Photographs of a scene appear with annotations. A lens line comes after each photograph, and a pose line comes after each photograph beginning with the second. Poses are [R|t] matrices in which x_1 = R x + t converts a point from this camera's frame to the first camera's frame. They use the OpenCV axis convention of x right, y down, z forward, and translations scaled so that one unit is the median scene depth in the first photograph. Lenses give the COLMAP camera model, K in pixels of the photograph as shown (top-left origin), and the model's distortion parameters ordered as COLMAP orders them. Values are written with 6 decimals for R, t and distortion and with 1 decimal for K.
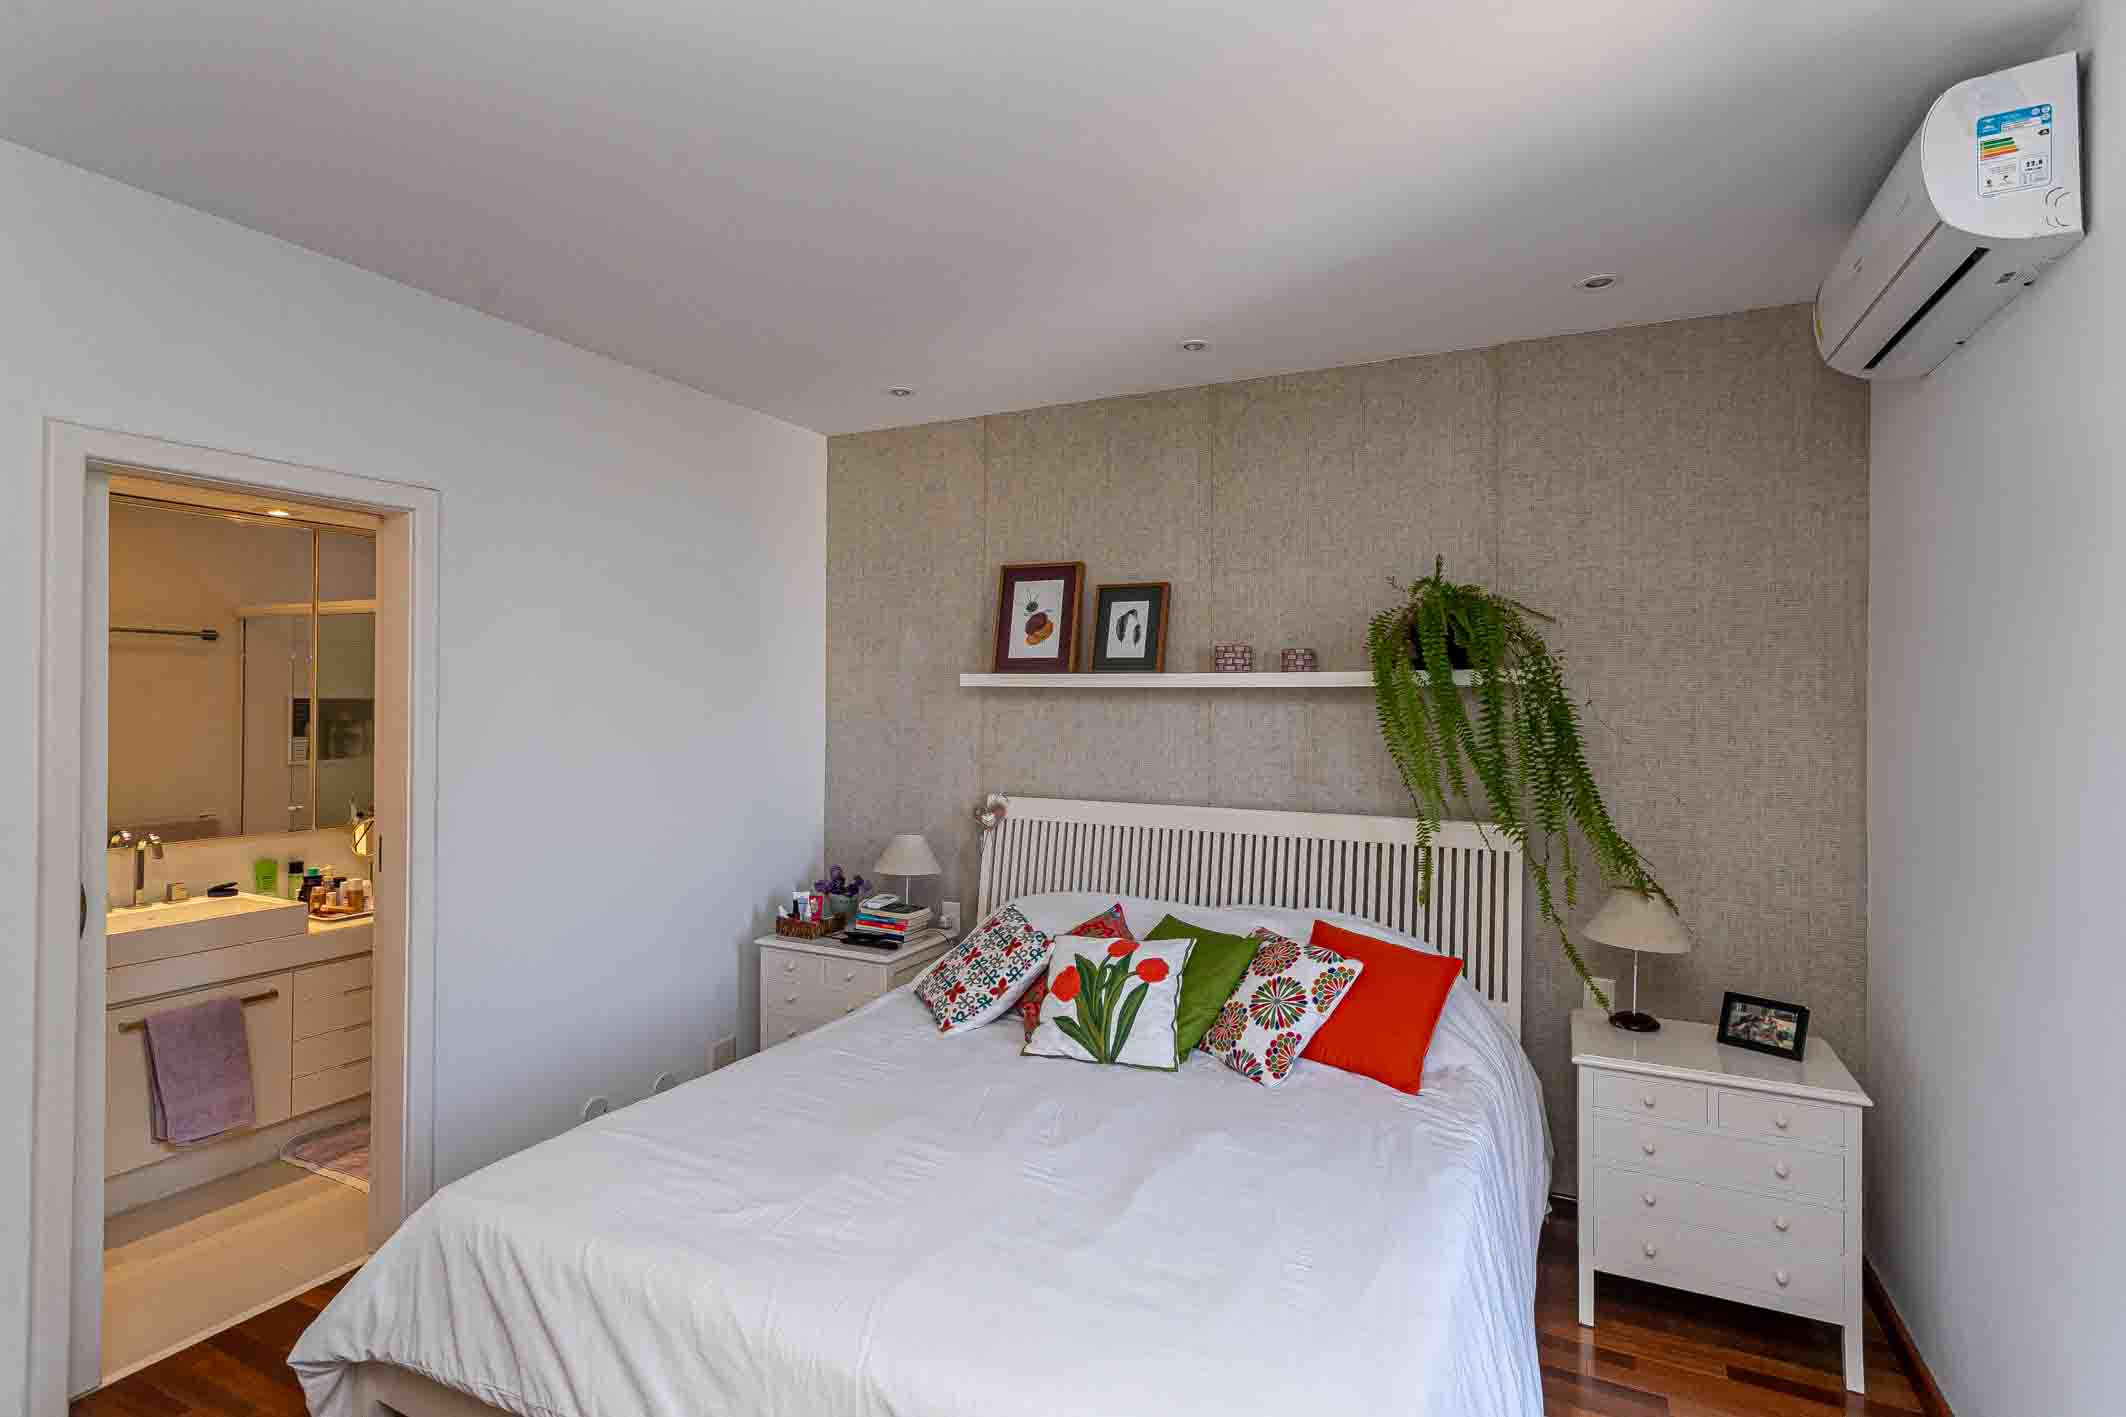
lens RADIAL K [[1001.8, 0, 1058.5], [0, 1001.8, 699.5], [0, 0, 1]] dist [-0.002432, 0.001082]
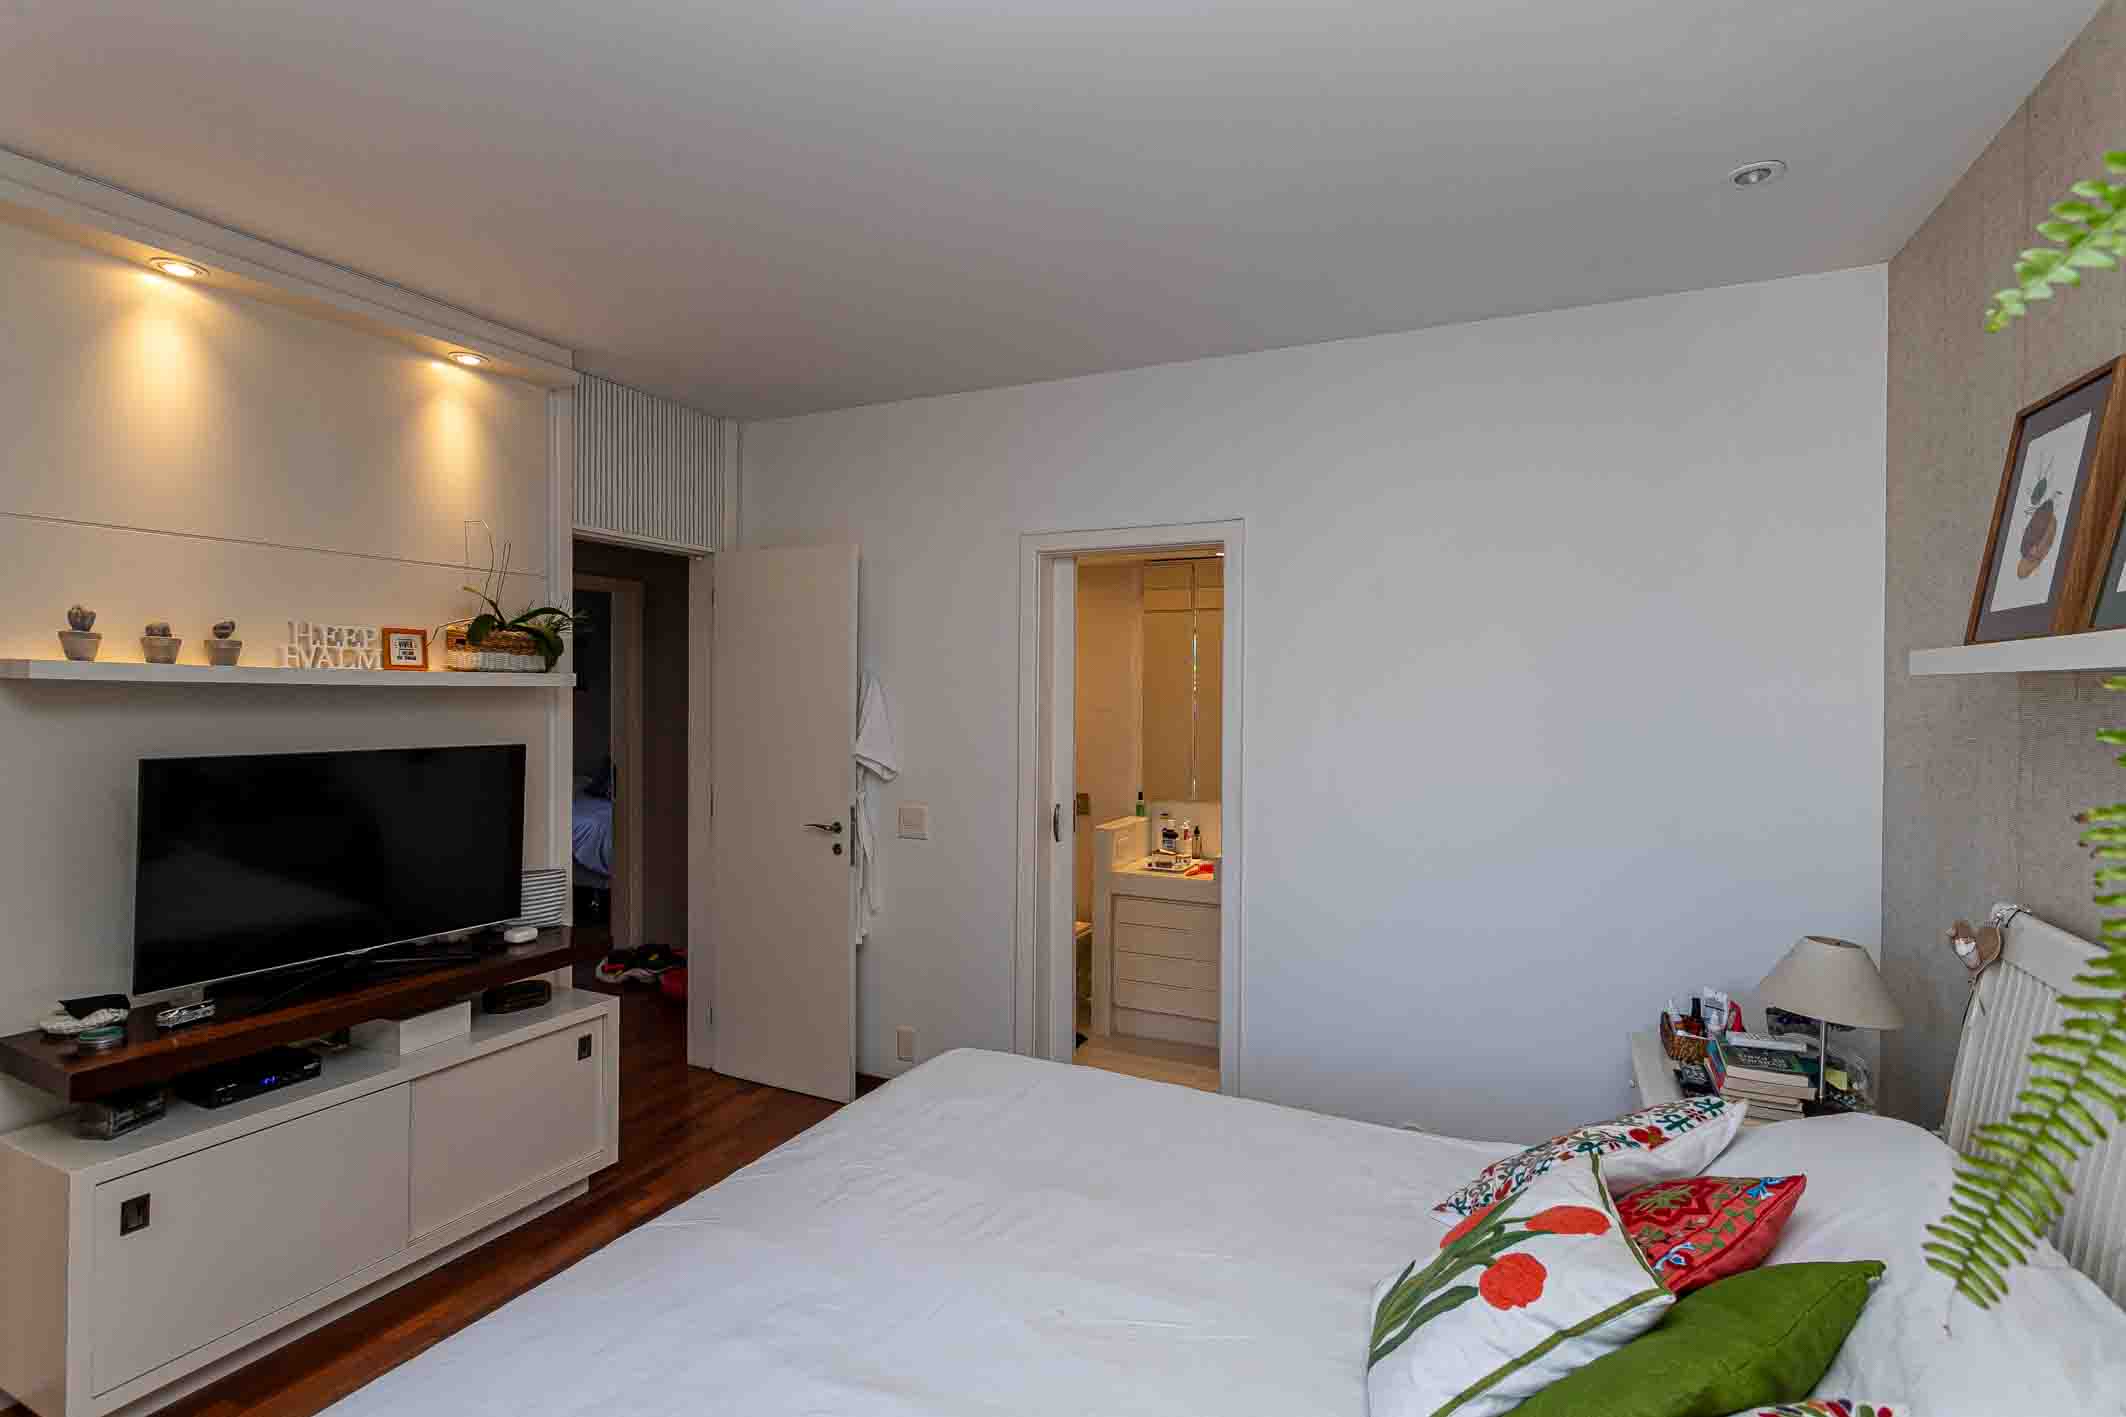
lens RADIAL K [[1001.8, 0, 1058.5], [0, 1001.8, 699.5], [0, 0, 1]] dist [-0.002432, 0.001082]
pose [[0.029069, 0.004316, -0.999568, 0.421239], [-0.003454, 0.999985, 0.004218, -0.001416], [0.999571, 0.003330, 0.029084, 0.588529]]
